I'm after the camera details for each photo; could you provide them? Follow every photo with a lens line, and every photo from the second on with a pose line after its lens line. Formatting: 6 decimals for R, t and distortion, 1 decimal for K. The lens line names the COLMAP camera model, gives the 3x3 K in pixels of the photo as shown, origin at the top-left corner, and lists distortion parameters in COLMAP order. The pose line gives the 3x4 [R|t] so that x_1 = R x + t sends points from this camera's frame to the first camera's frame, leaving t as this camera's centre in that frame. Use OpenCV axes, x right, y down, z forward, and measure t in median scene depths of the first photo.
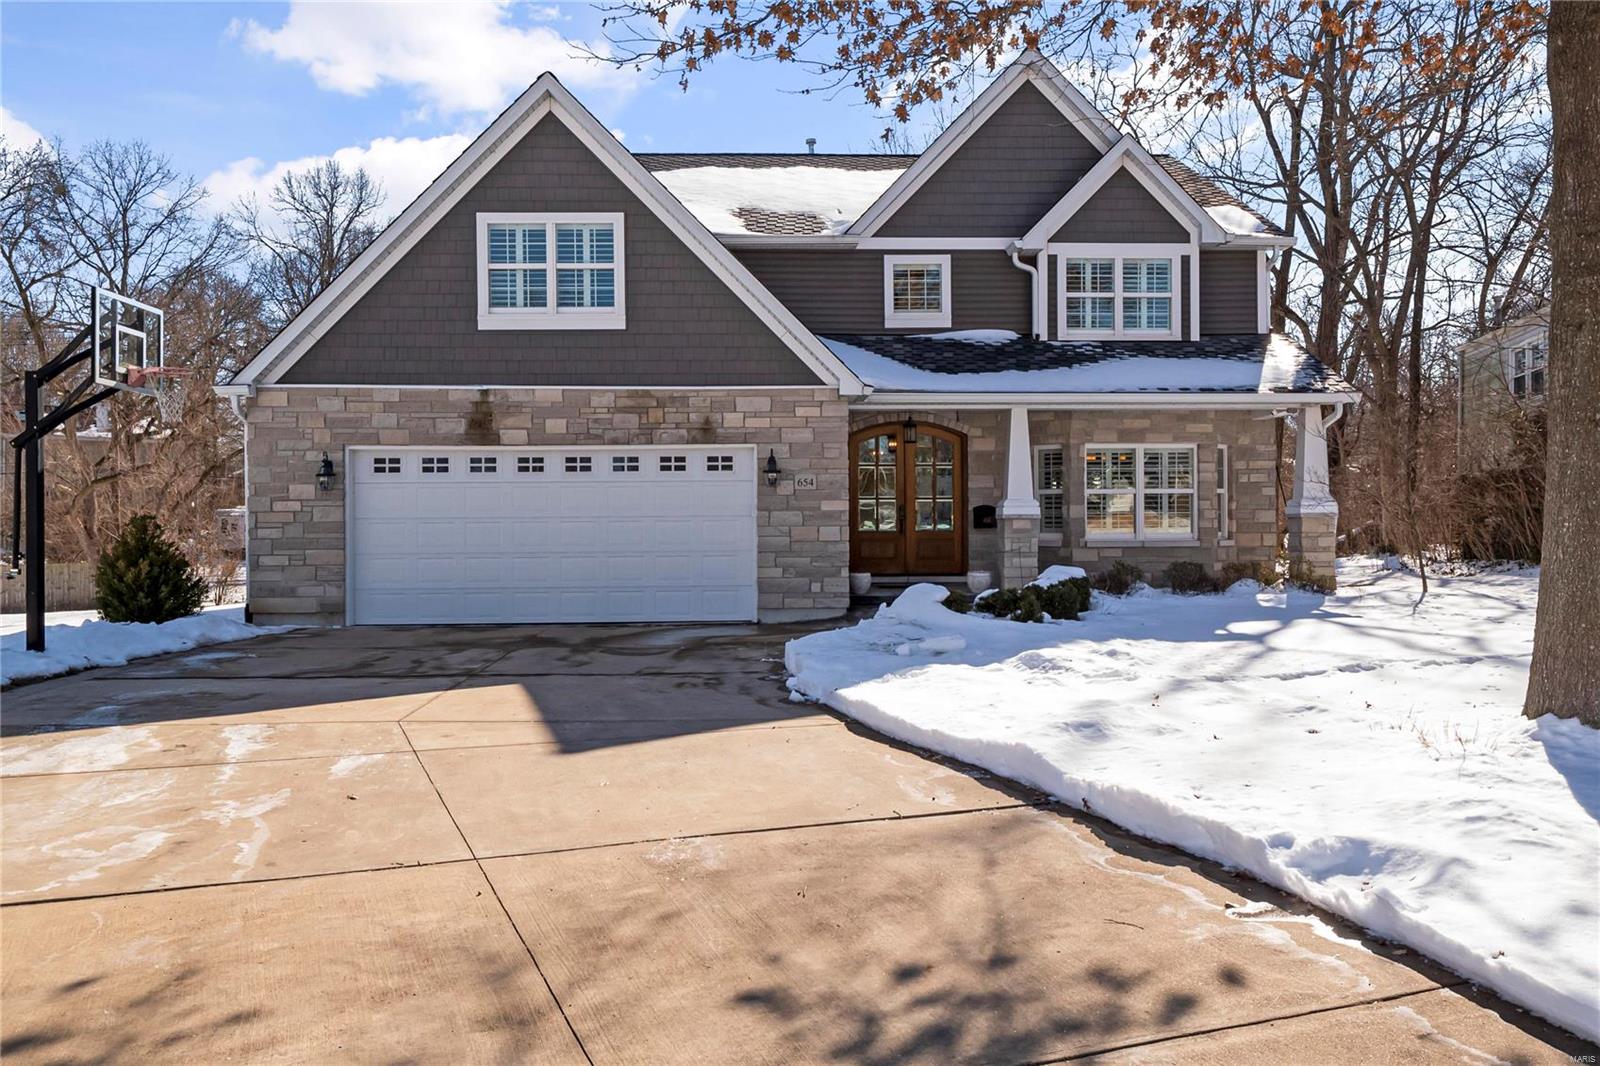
lens RADIAL K [[1345.5, 0, 800.0], [0, 1345.5, 533.0], [0, 0, 1]] dist [0.003048, -0.001211]
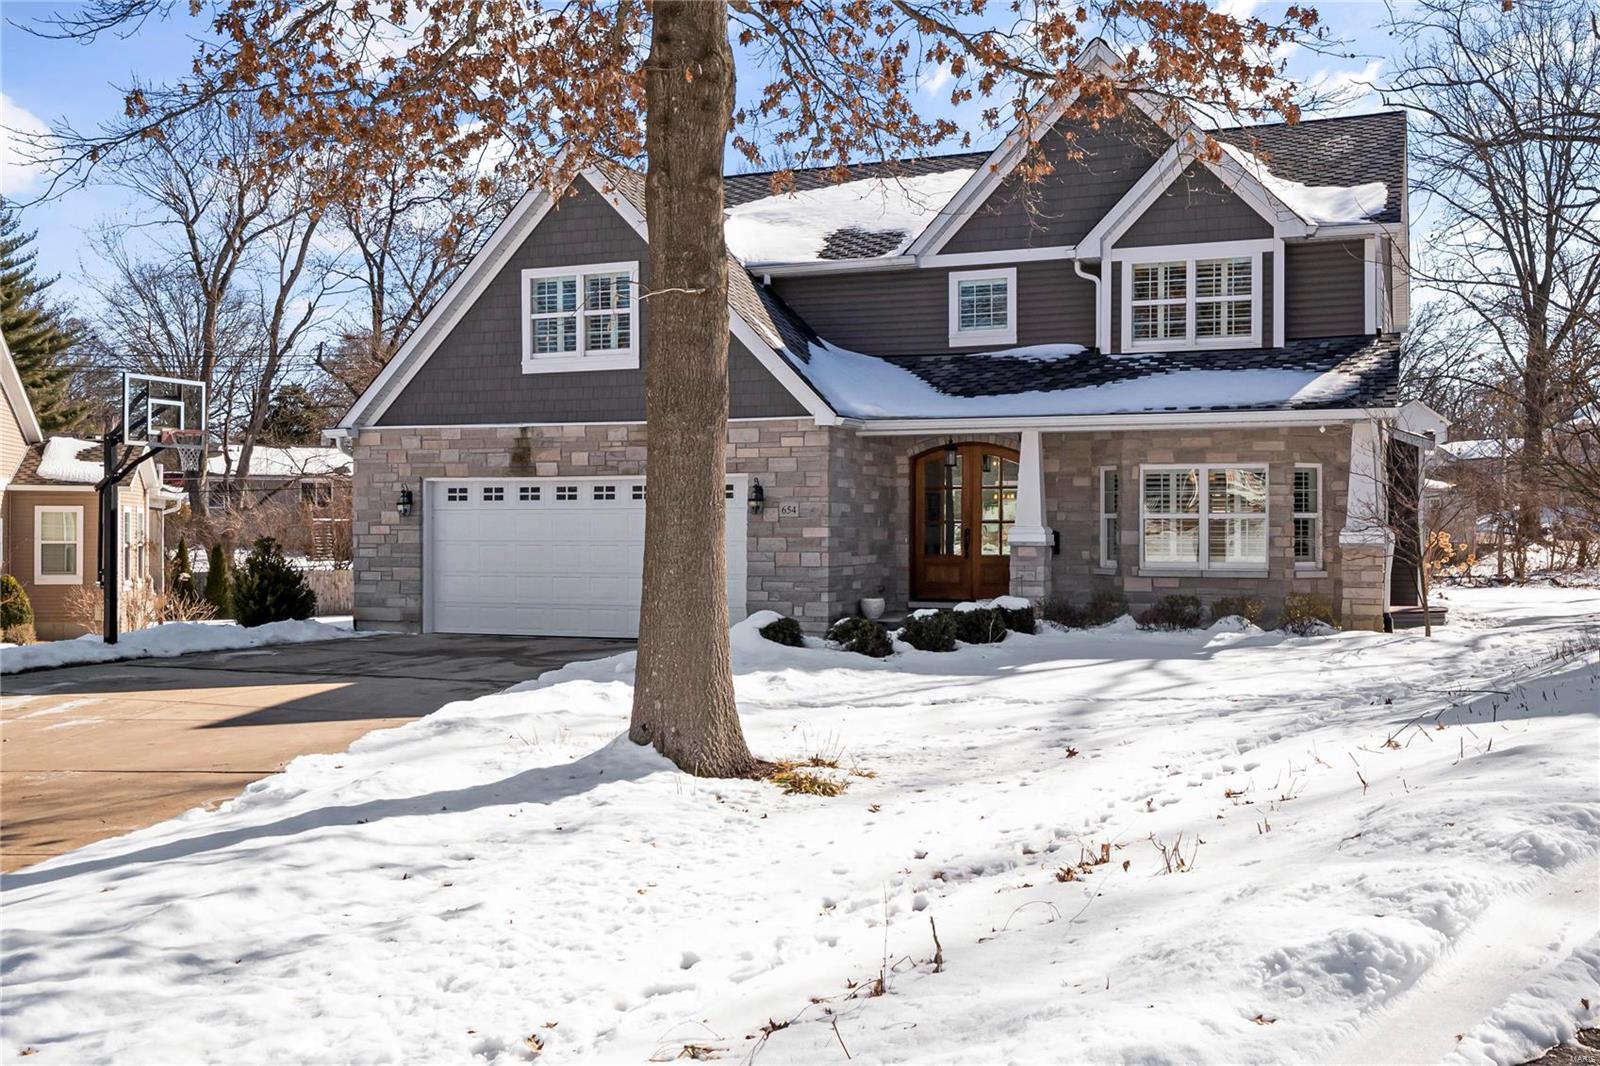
lens RADIAL K [[1645.5, 0, 800.0], [0, 1645.5, 533.0], [0, 0, 1]] dist [0.037042, 0.000806]
pose [[0.905897, 0.008138, -0.423420, 0.520464], [-0.008169, 0.999965, 0.001741, -0.020942], [0.423420, 0.001881, 0.905932, -0.139344]]
